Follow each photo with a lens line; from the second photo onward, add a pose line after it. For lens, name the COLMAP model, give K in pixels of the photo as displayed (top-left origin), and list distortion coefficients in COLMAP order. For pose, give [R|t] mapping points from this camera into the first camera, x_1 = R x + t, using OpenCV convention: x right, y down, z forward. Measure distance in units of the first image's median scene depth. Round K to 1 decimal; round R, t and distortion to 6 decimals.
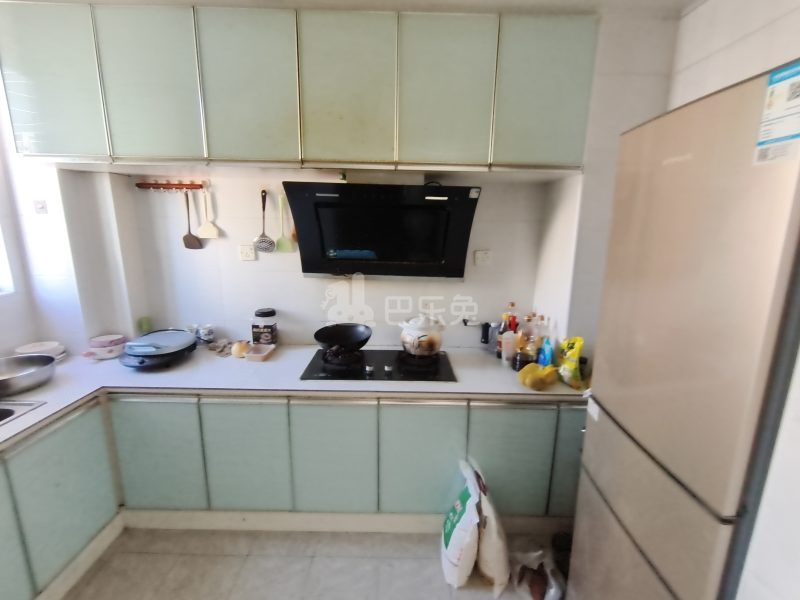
lens RADIAL K [[360.2, 0, 398.8], [0, 360.2, 299.5], [0, 0, 1]] dist [-0.003014, -0.000297]
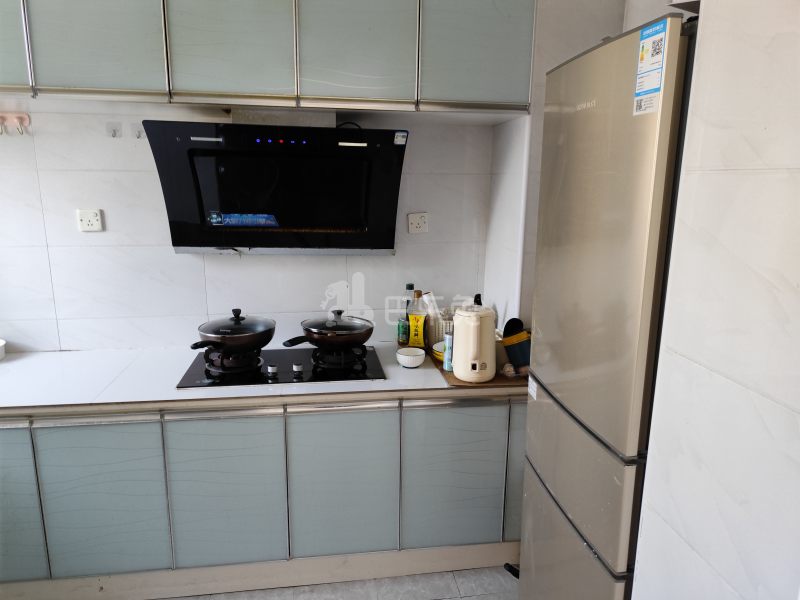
lens RADIAL K [[549.0, 0, 400.0], [0, 549.0, 300.0], [0, 0, 1]] dist [-0.000093, -0.007116]
pose [[0.988898, -0.032785, 0.144936, 0.021253], [0.032645, 0.999461, 0.003343, 0.049512], [-0.144967, 0.001425, 0.989435, -0.172884]]
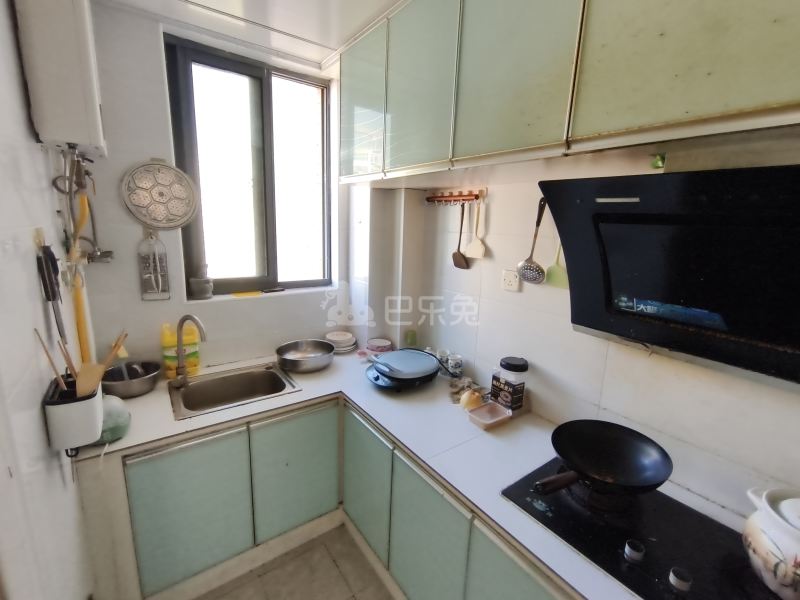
lens RADIAL K [[360.2, 0, 398.8], [0, 360.2, 299.5], [0, 0, 1]] dist [-0.003014, -0.000297]
pose [[0.584584, 0.170262, -0.793267, 0.059831], [-0.192949, 0.978856, 0.067906, -0.111703], [0.788056, 0.113363, 0.605075, 0.412840]]
